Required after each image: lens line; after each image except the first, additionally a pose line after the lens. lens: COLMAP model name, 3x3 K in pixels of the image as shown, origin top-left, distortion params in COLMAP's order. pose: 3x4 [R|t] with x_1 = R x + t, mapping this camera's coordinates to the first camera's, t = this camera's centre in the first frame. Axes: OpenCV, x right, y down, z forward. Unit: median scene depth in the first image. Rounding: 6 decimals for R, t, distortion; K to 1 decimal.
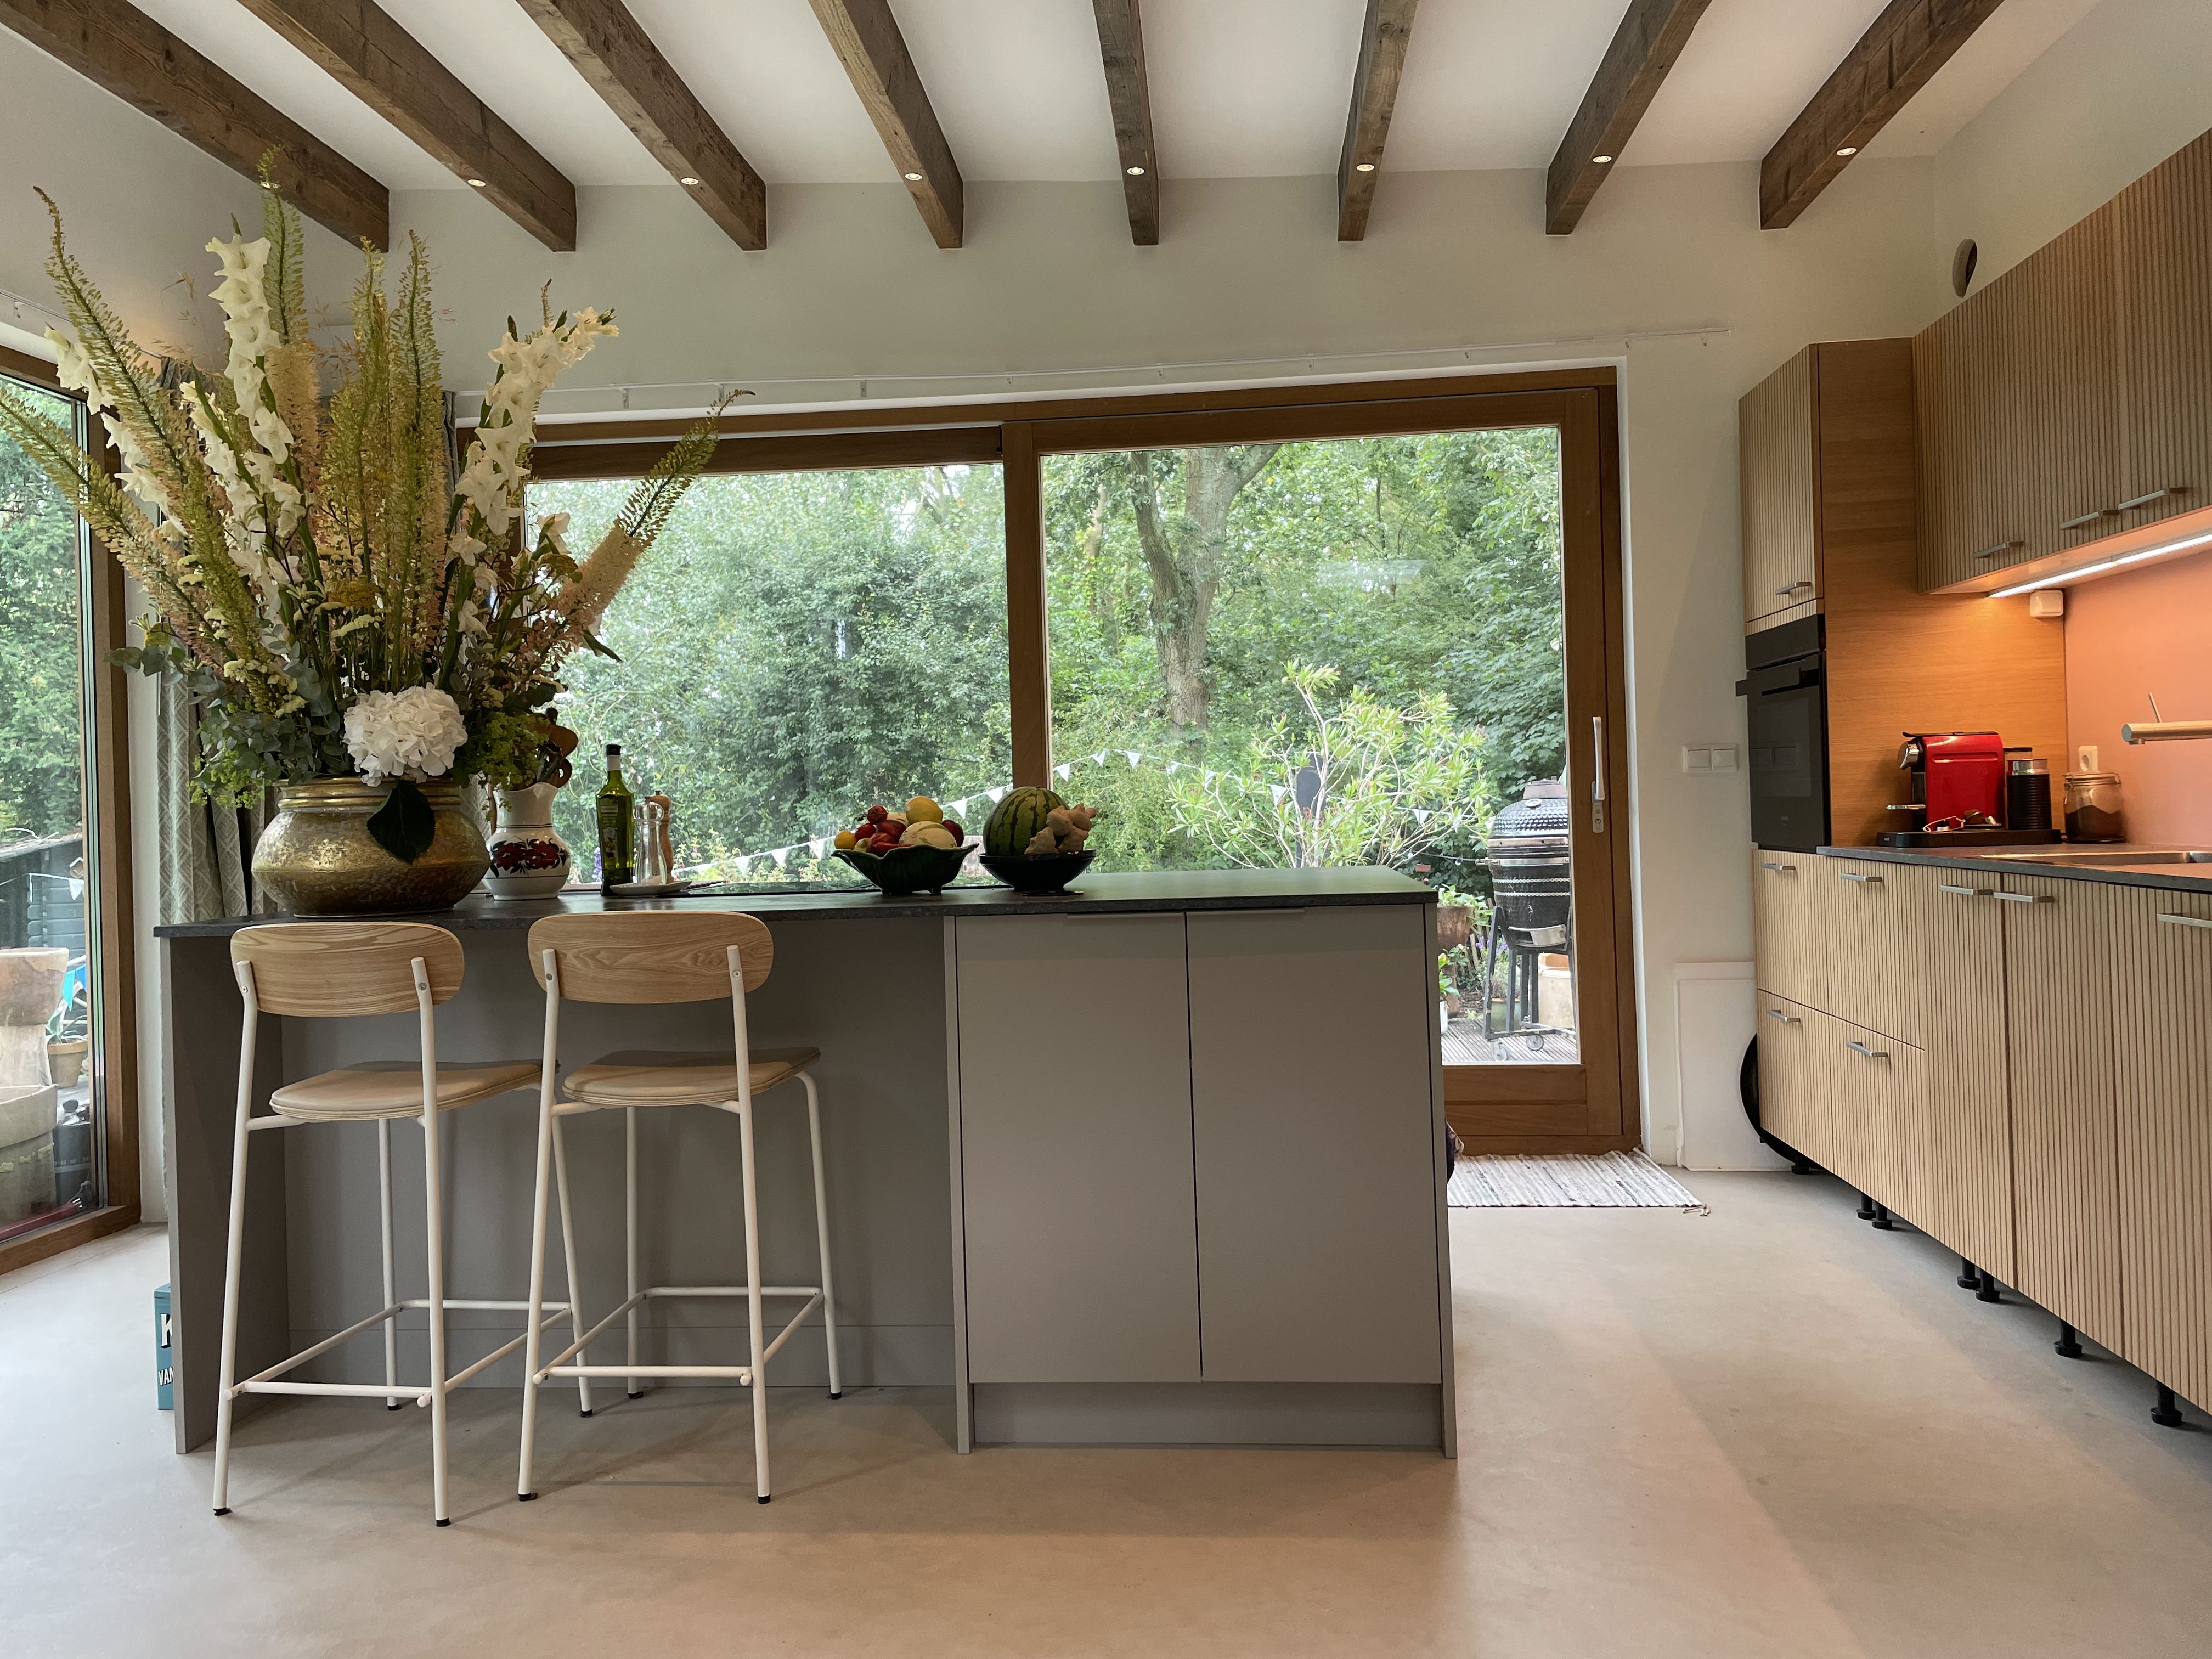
lens RADIAL K [[1662.5, 0, 1104.0], [0, 1662.5, 826.2], [0, 0, 1]] dist [0.051142, -0.035228]
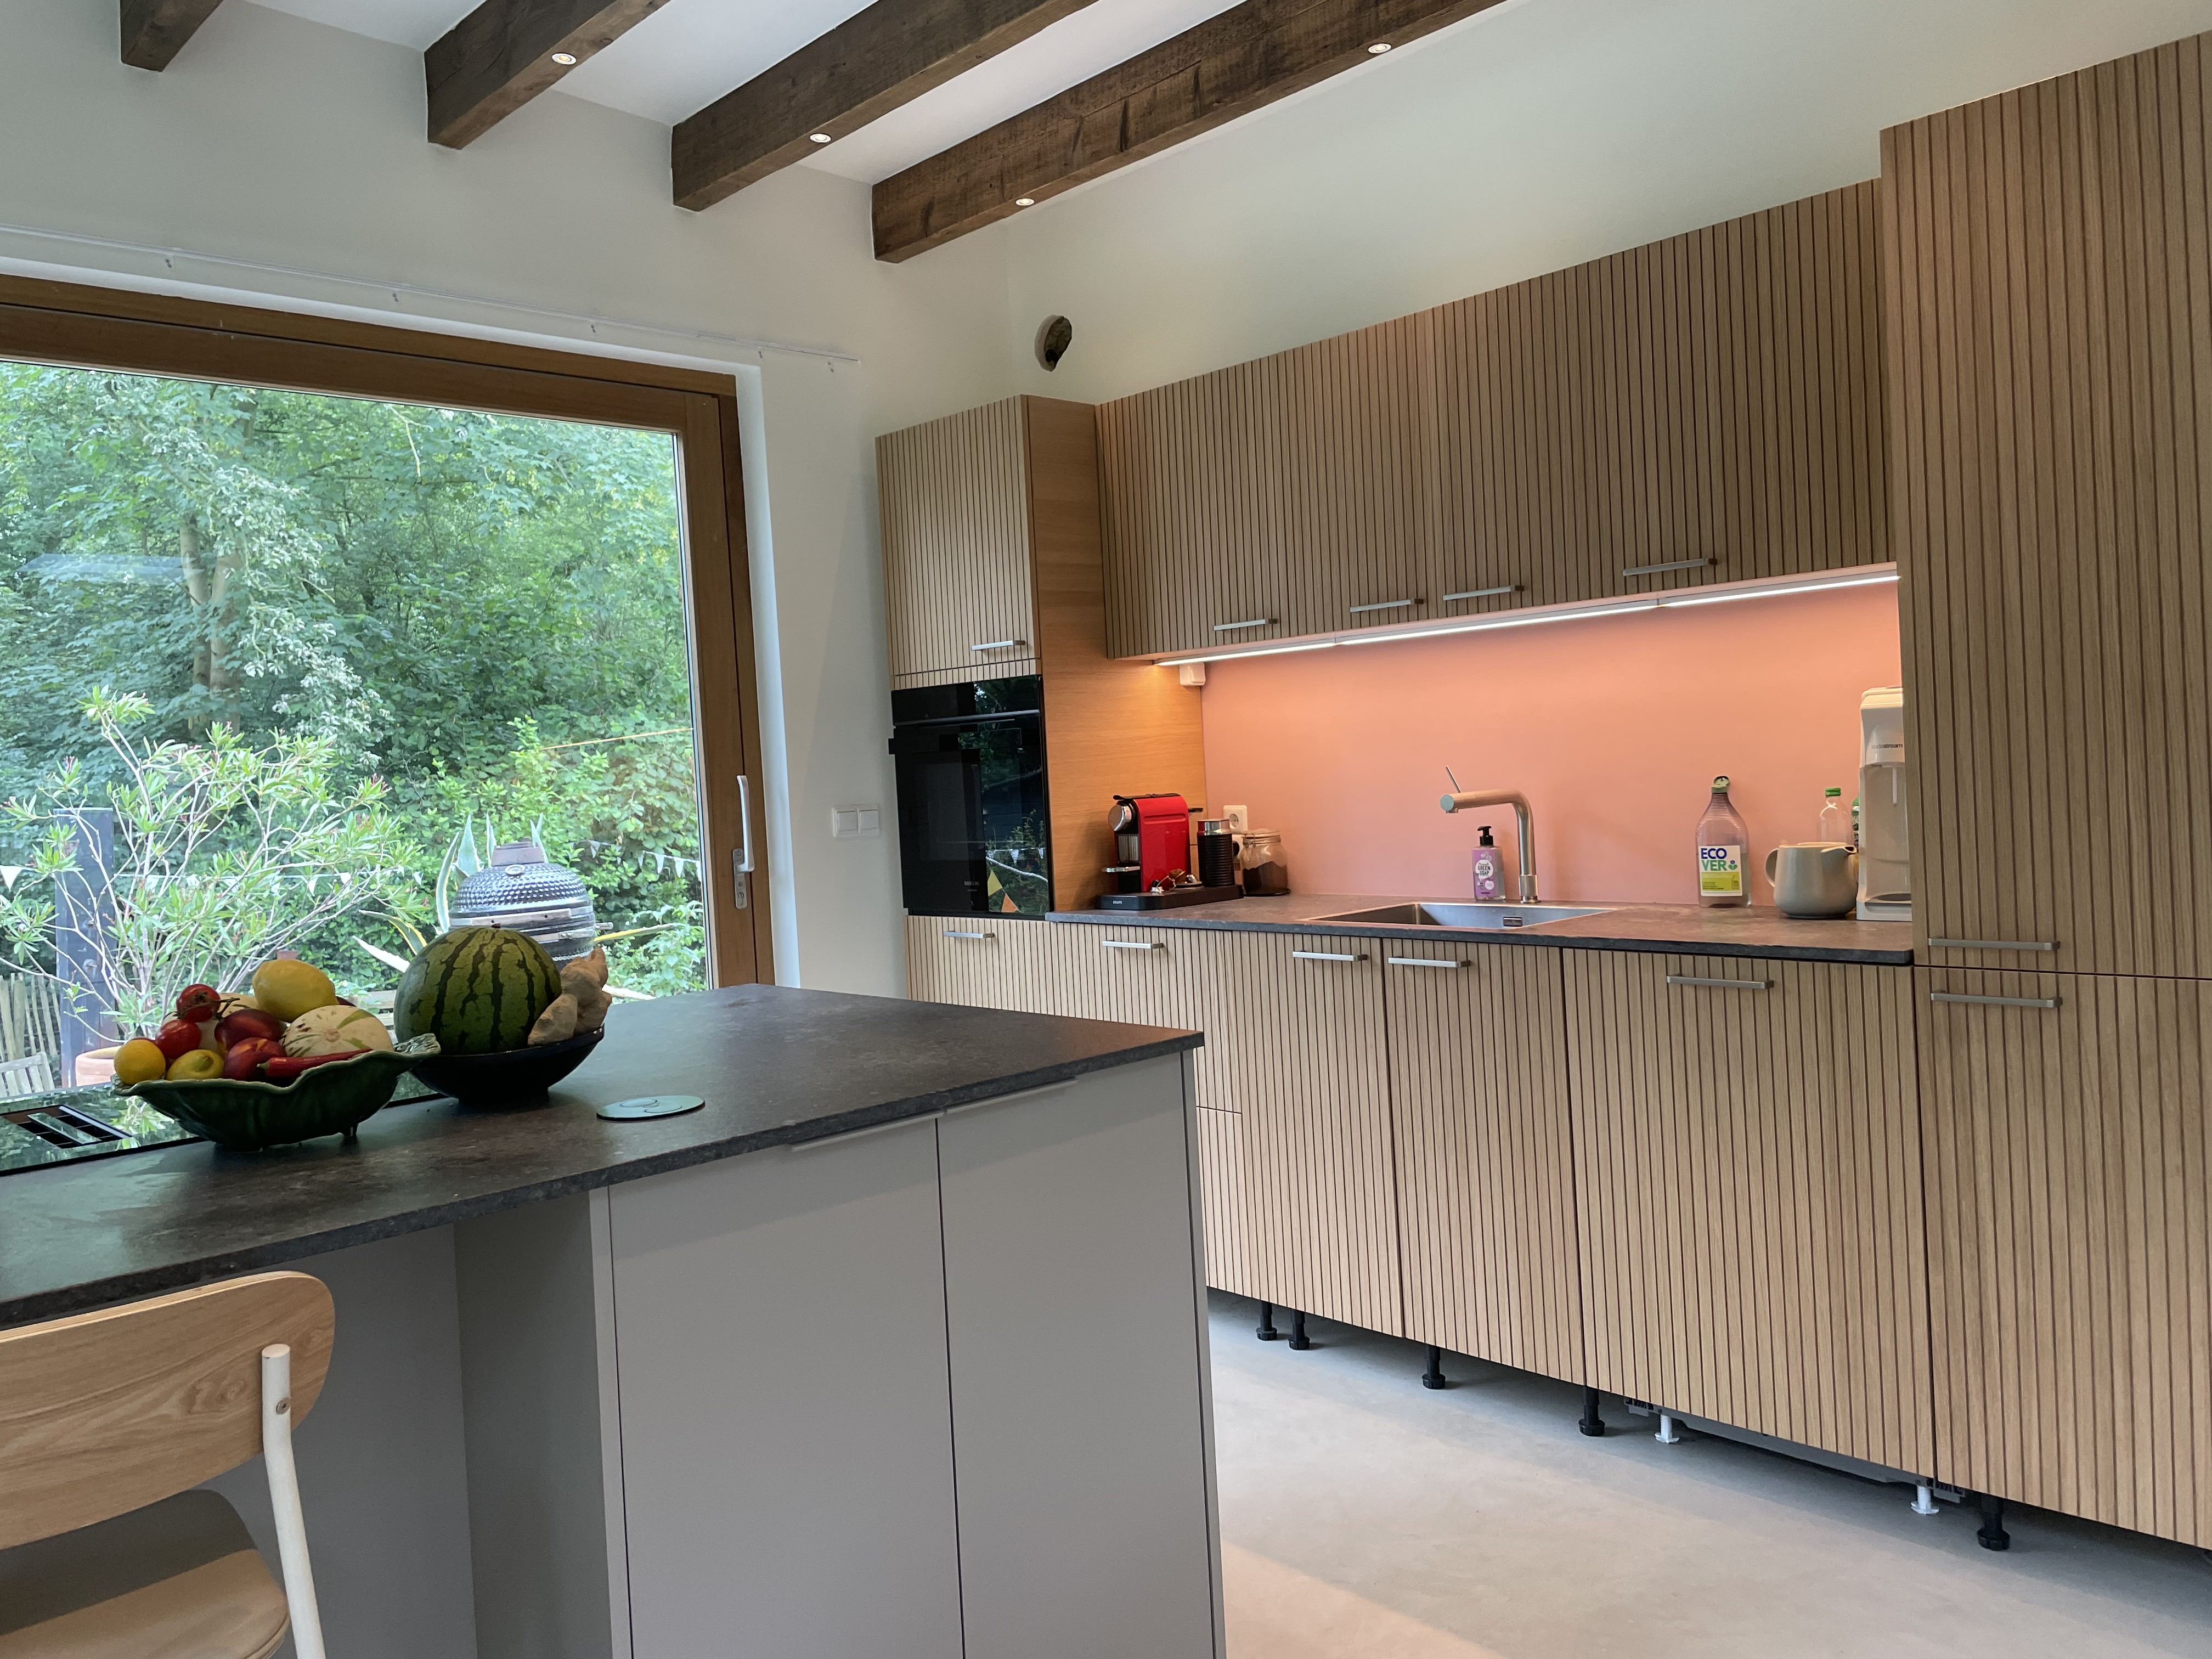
lens RADIAL K [[1662.5, 0, 1105.7], [0, 1662.5, 816.6], [0, 0, 1]] dist [0.051142, -0.035228]
pose [[0.671839, -0.026859, 0.740210, -0.266128], [0.043218, 0.999061, -0.002975, -0.040610], [-0.739435, 0.033989, 0.672369, 0.336599]]
